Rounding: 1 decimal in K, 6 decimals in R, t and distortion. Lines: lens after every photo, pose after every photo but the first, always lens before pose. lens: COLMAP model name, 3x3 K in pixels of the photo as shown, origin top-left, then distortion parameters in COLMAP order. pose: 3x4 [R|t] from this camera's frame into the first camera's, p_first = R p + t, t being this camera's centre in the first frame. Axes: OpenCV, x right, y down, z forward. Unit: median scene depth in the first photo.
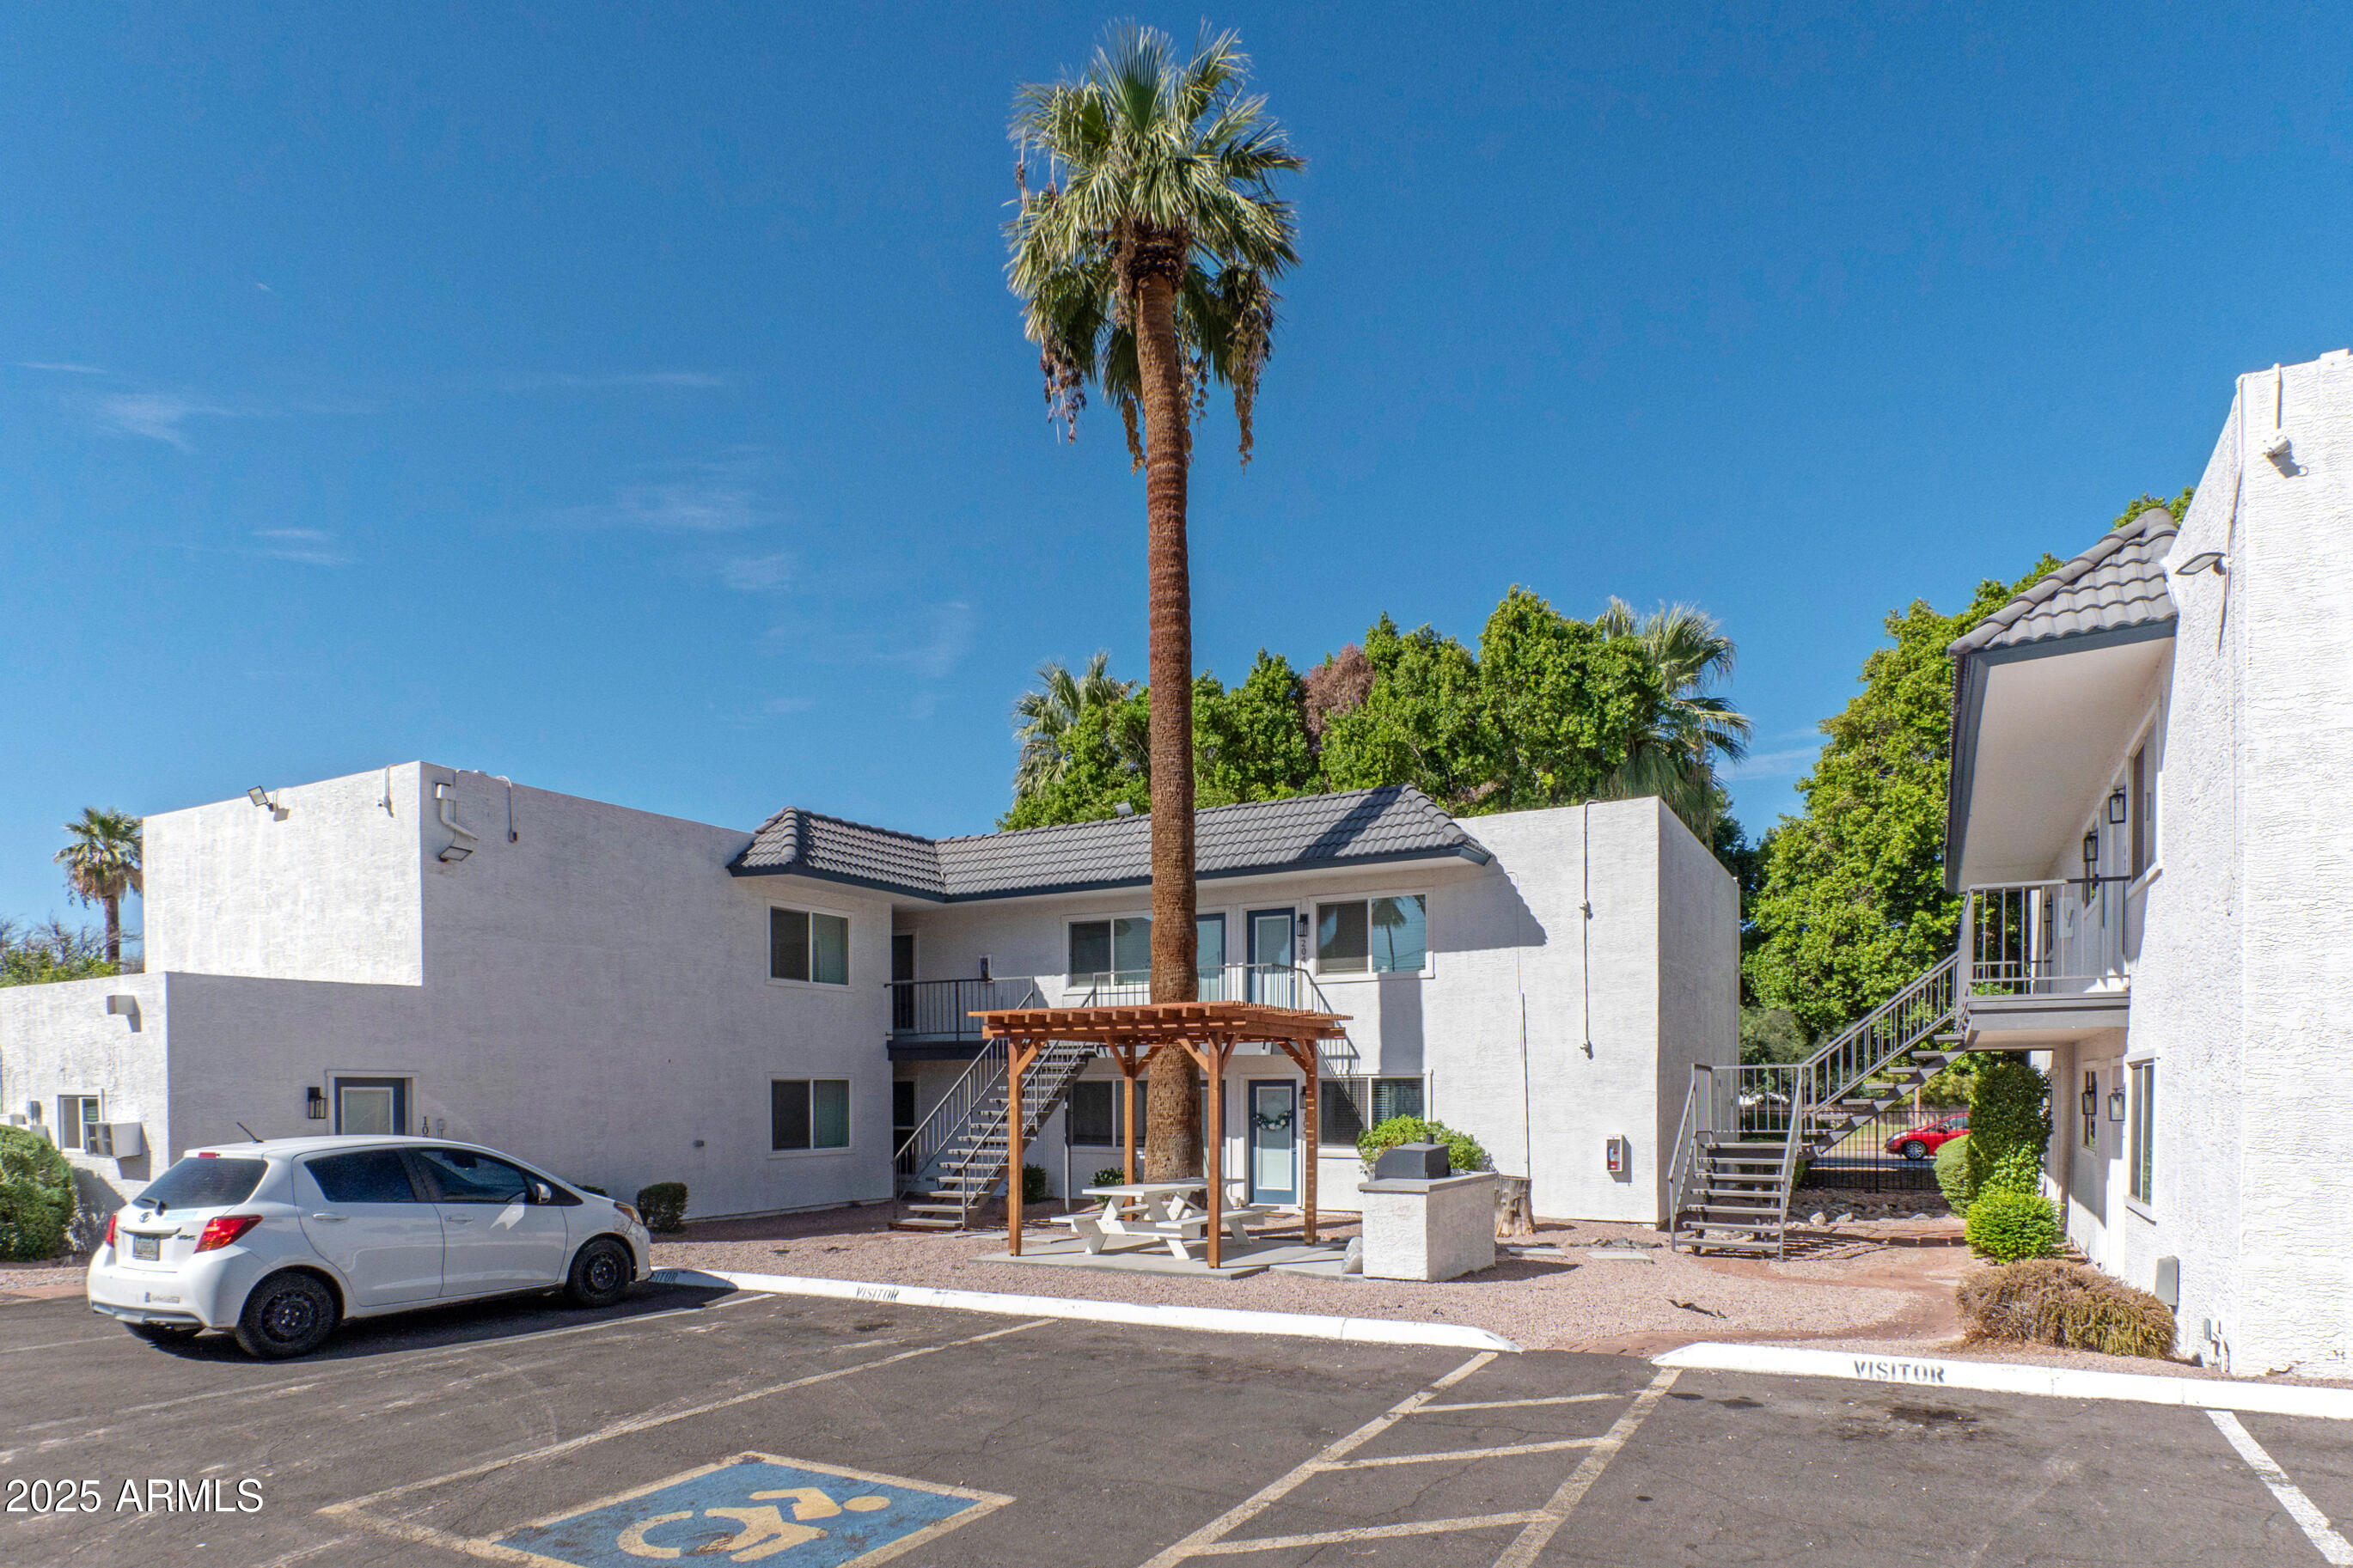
lens RADIAL K [[1338.9, 0, 1176.5], [0, 1338.9, 784.0], [0, 0, 1]] dist [-0.005099, -0.001239]
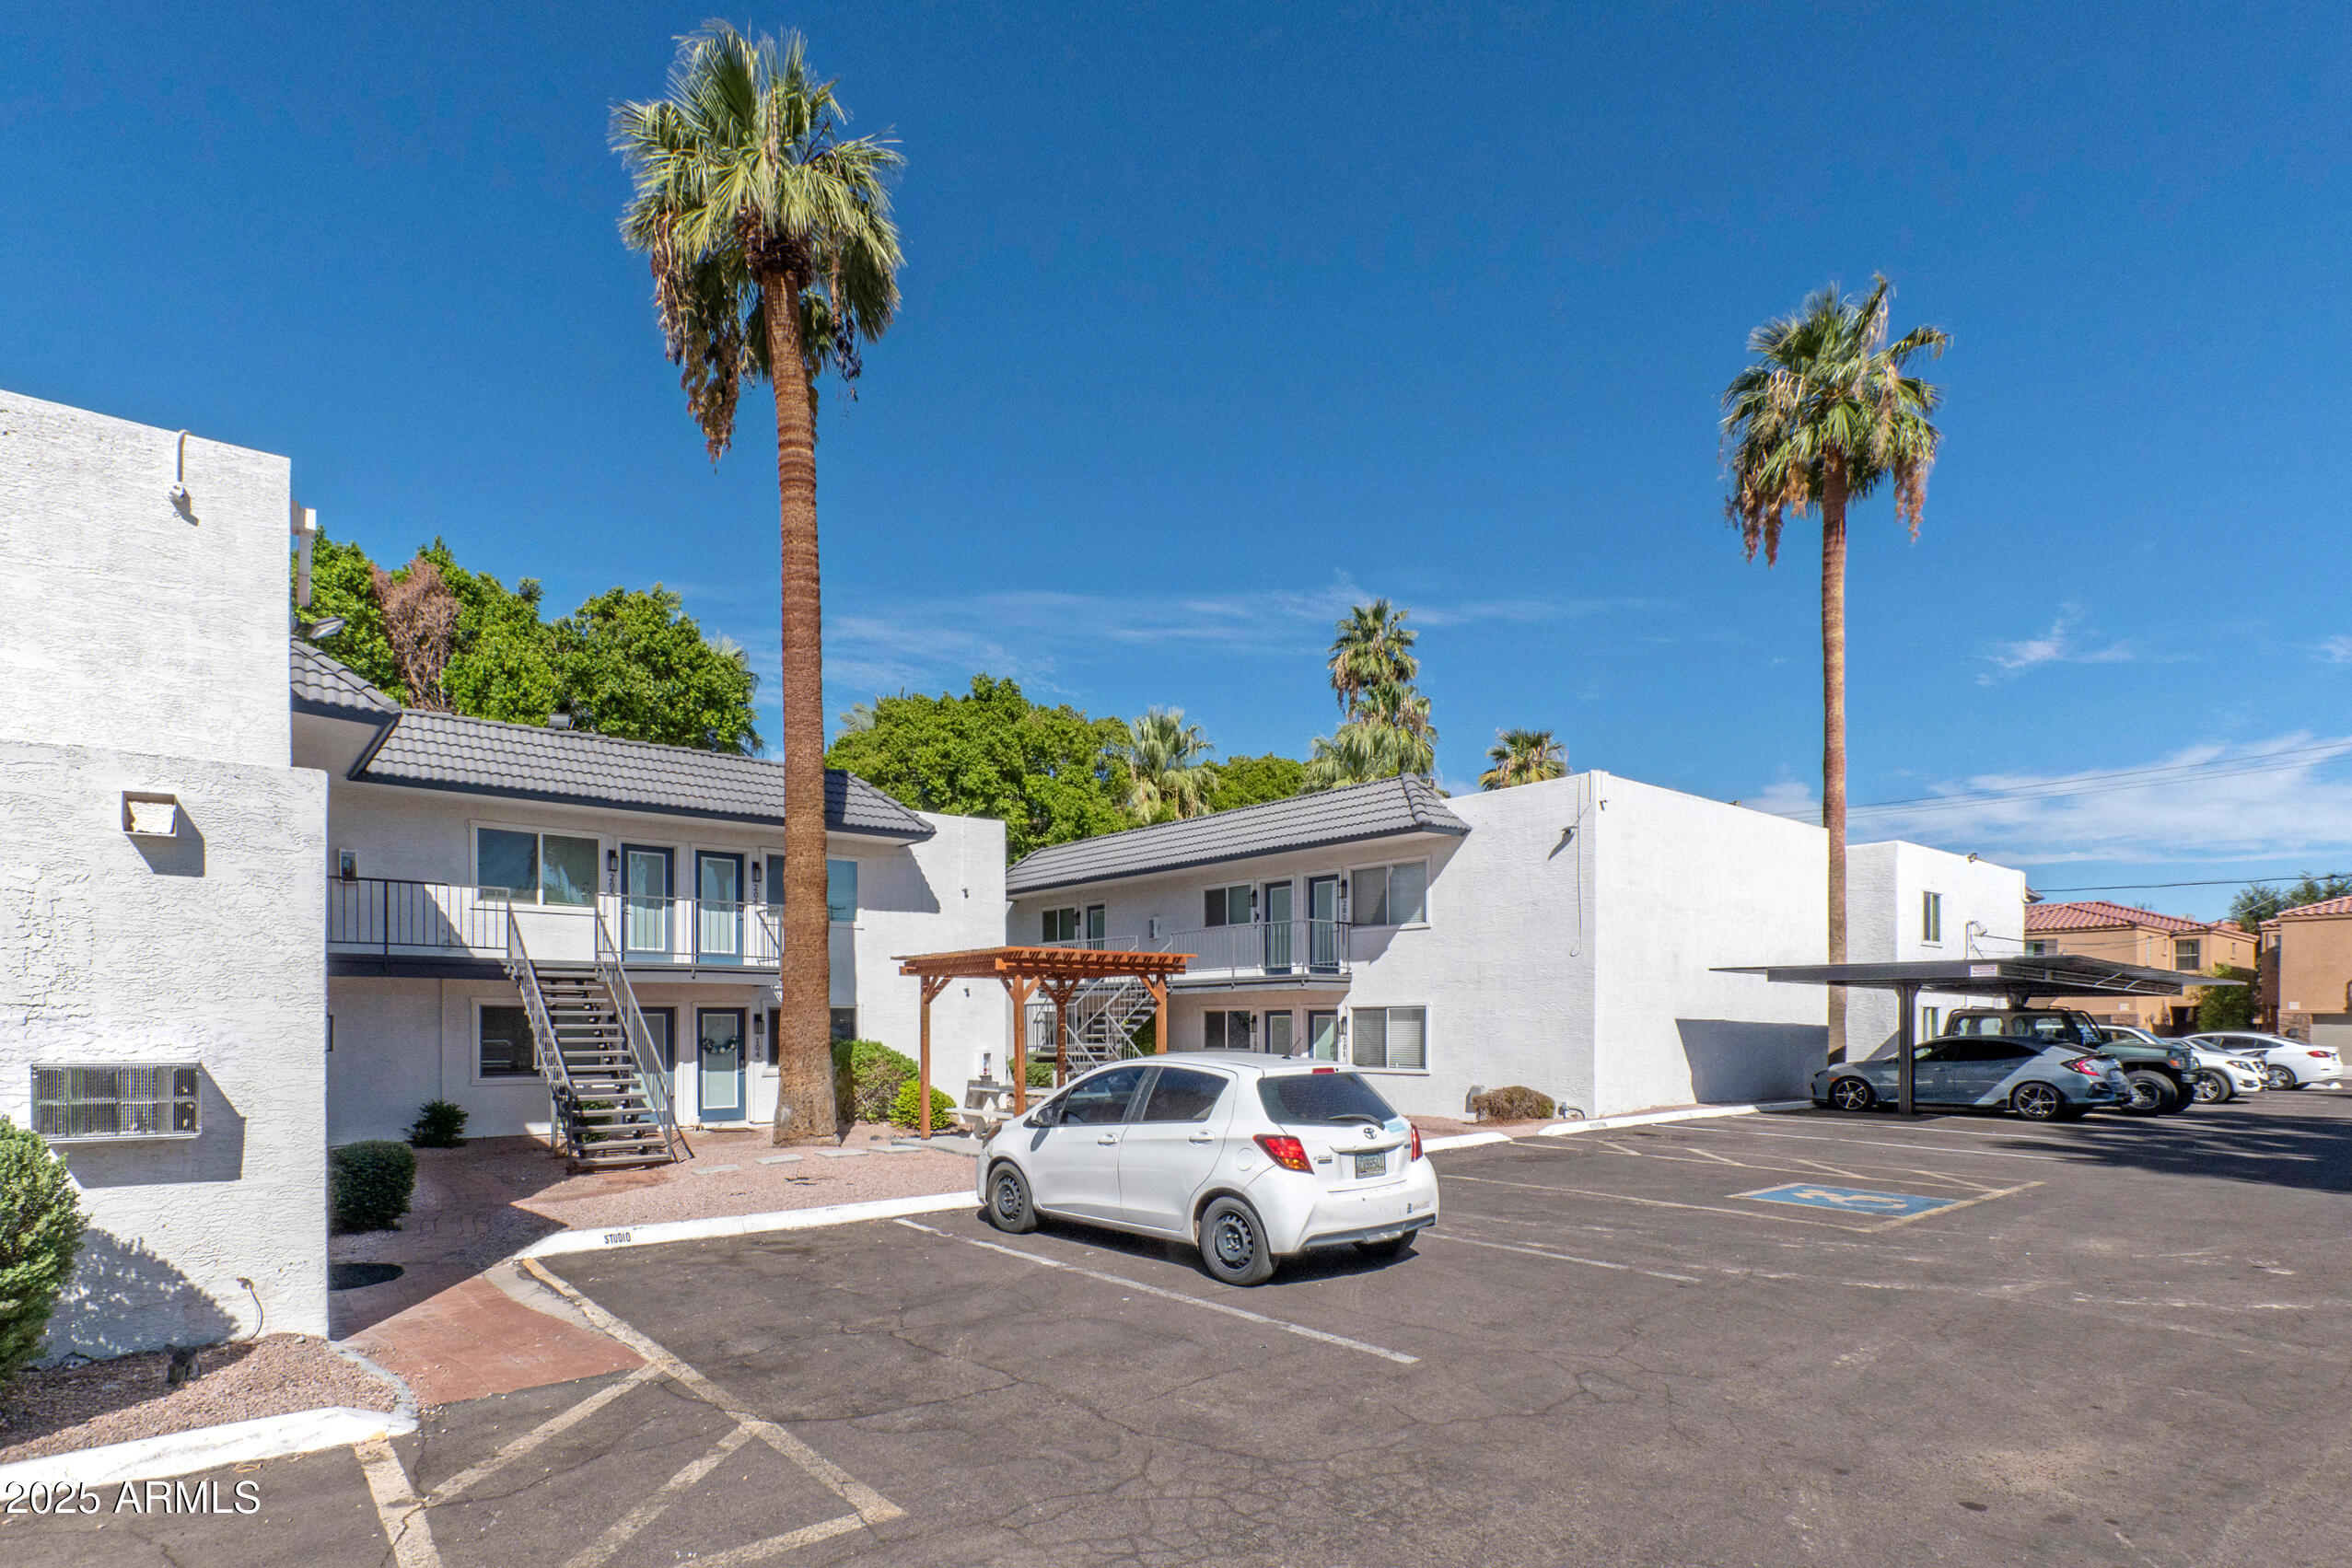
lens RADIAL K [[1072.6, 0, 1176.0], [0, 1072.6, 784.0], [0, 0, 1]] dist [-0.000642, -0.000100]
pose [[0.409743, 0.201329, 0.889706, -0.617152], [-0.204885, 0.970732, -0.125307, 0.079615], [-0.888894, -0.130944, 0.439000, 0.318134]]
